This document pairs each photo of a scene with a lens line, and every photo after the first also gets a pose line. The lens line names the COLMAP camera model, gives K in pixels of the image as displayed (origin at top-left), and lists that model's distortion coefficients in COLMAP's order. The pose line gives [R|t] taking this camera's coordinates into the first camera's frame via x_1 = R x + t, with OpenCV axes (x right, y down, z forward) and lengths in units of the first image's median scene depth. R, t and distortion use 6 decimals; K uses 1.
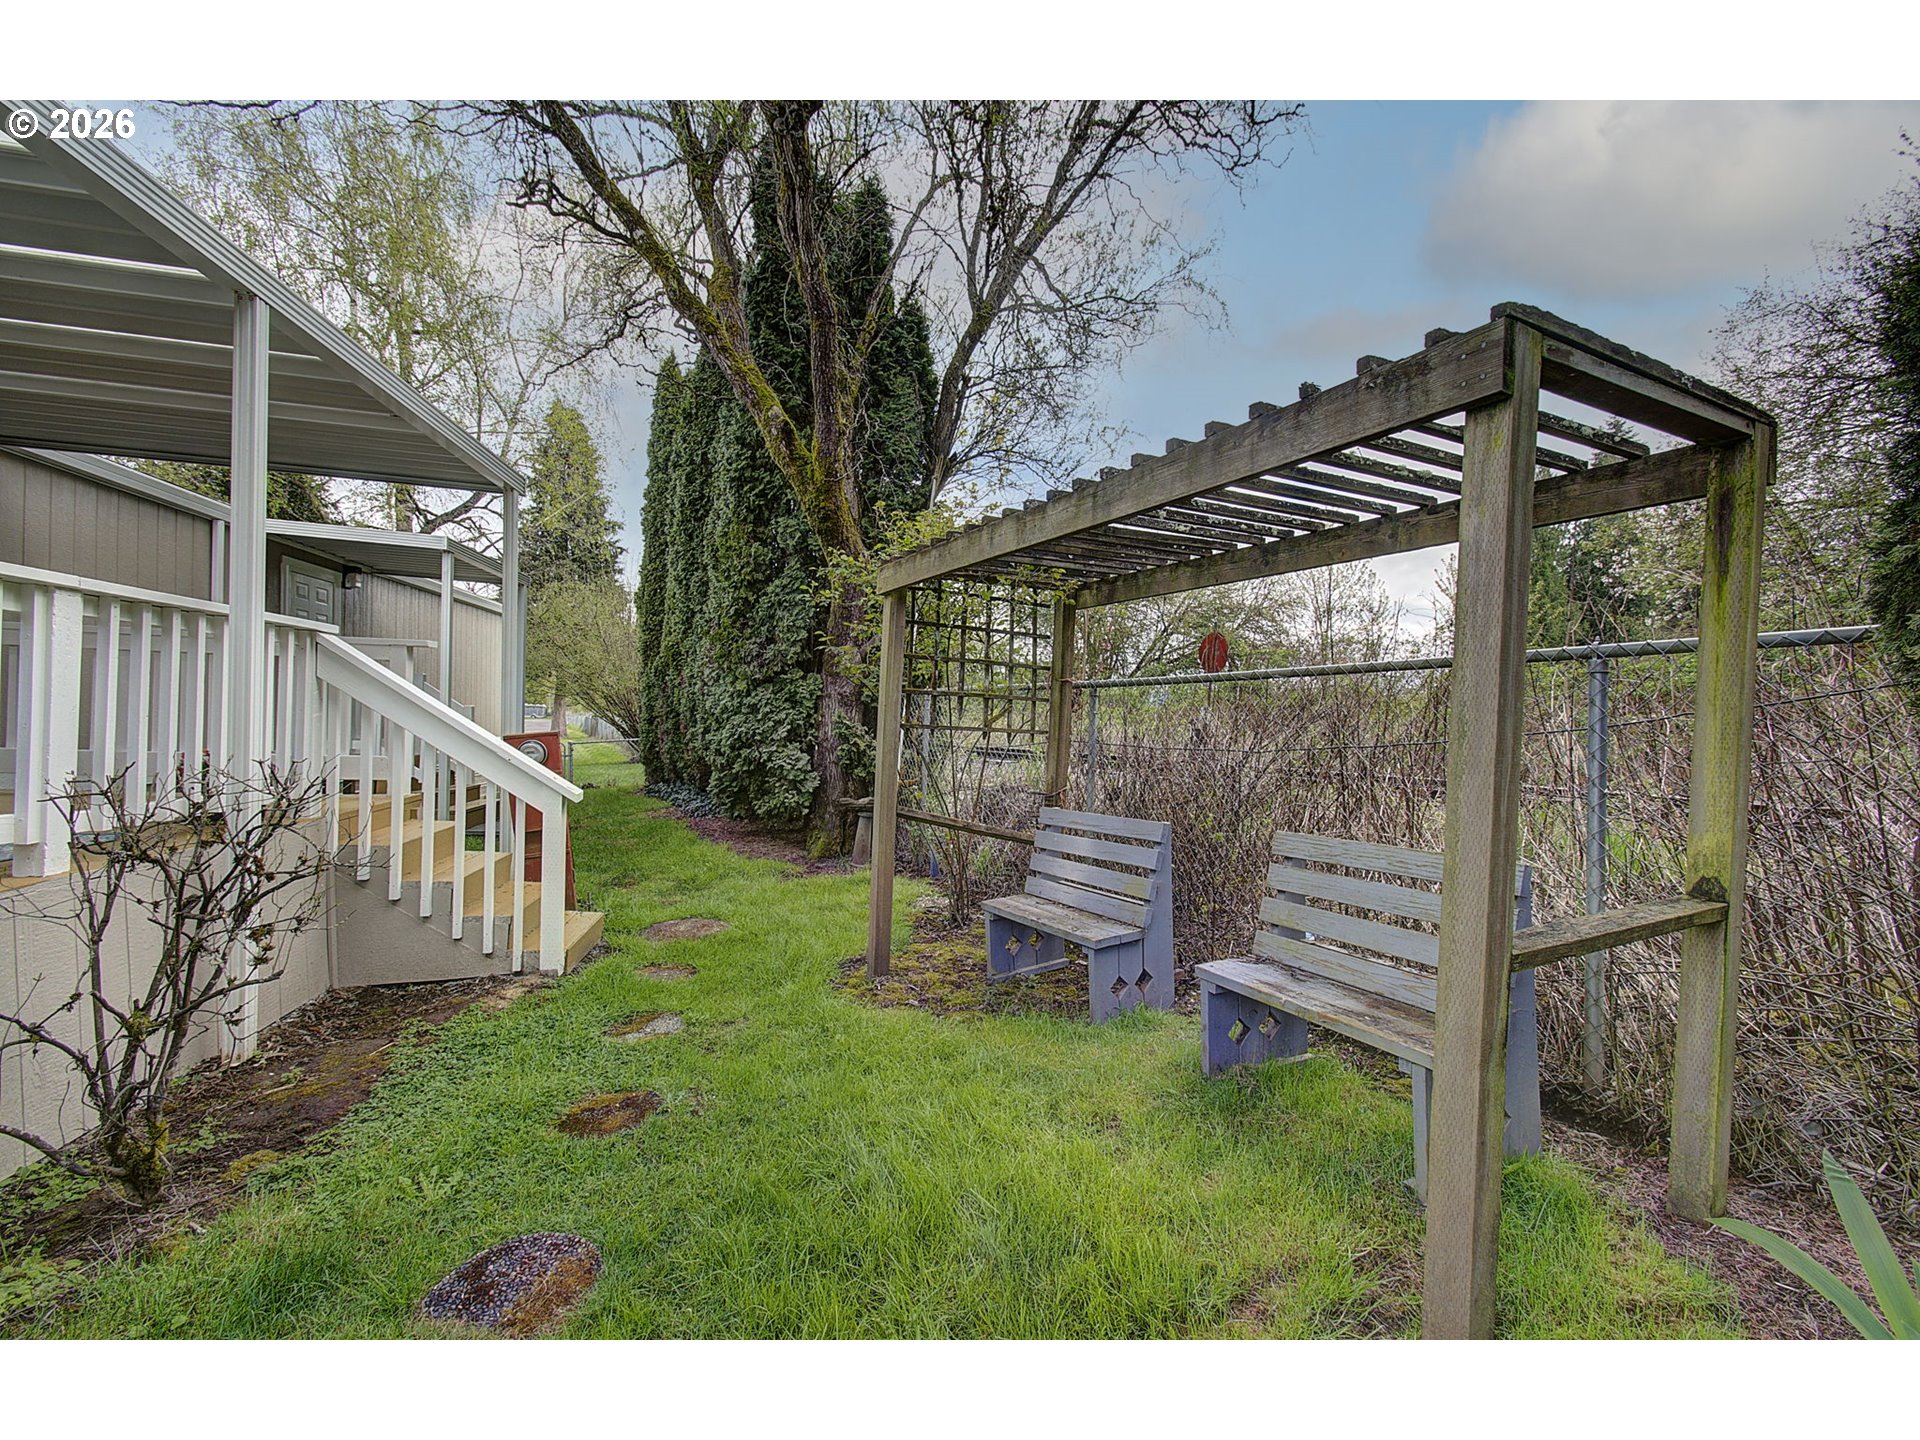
lens RADIAL K [[797.2, 0, 955.9], [0, 797.2, 732.5], [0, 0, 1]] dist [0.000430, 0.000379]
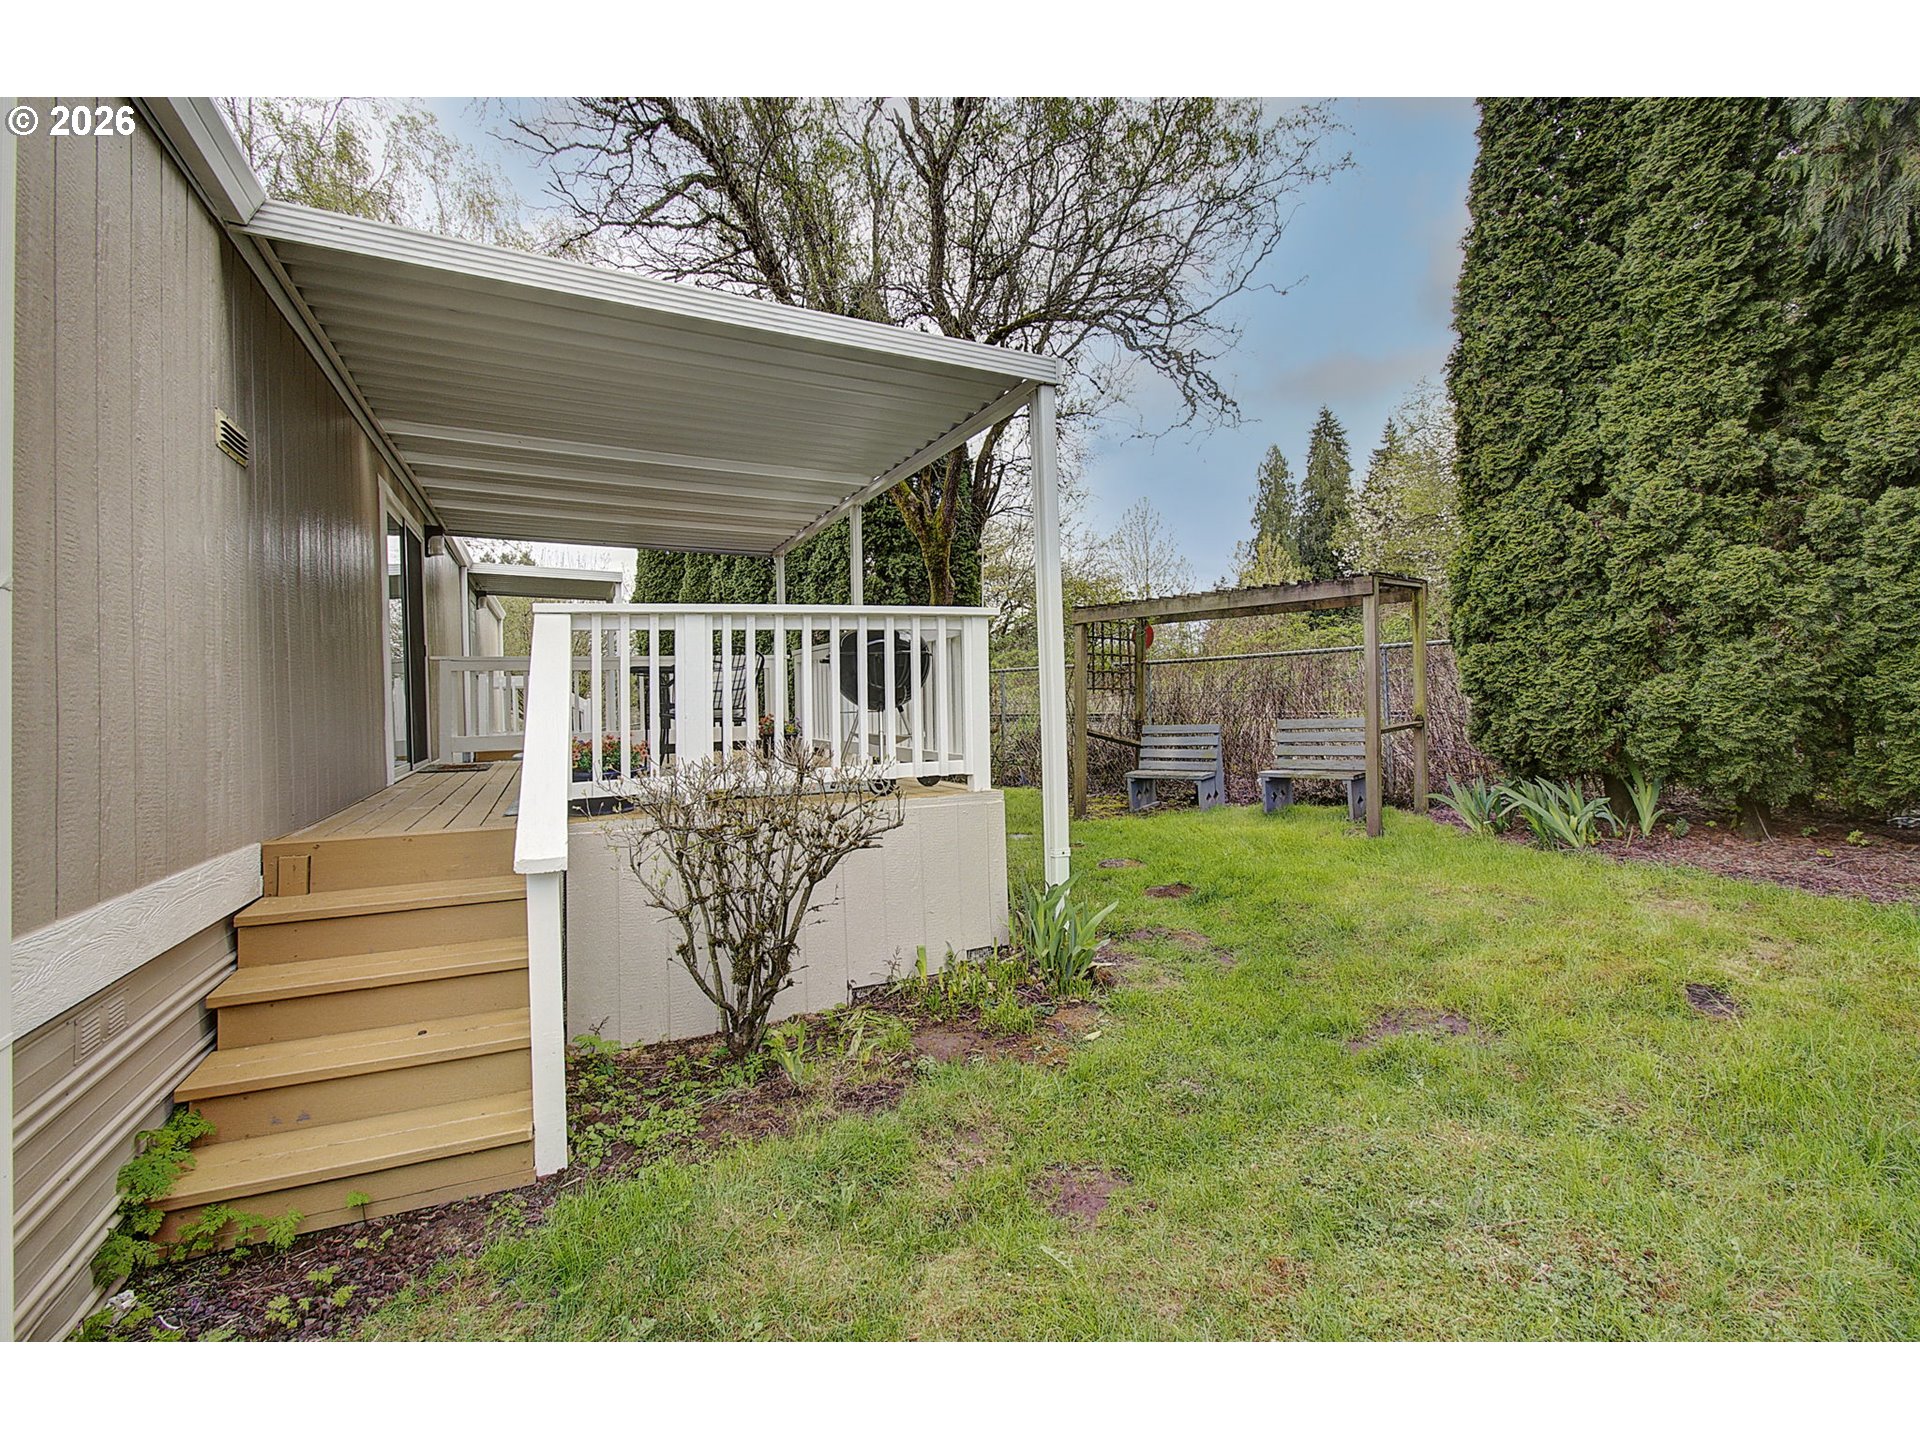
lens RADIAL K [[844.1, 0, 960.0], [0, 844.1, 720.0], [0, 0, 1]] dist [0.001180, 0.000235]
pose [[0.961549, -0.062186, 0.267499, -0.935016], [0.057504, 0.998024, 0.025307, -0.000689], [-0.268545, -0.008952, 0.963226, -0.958346]]
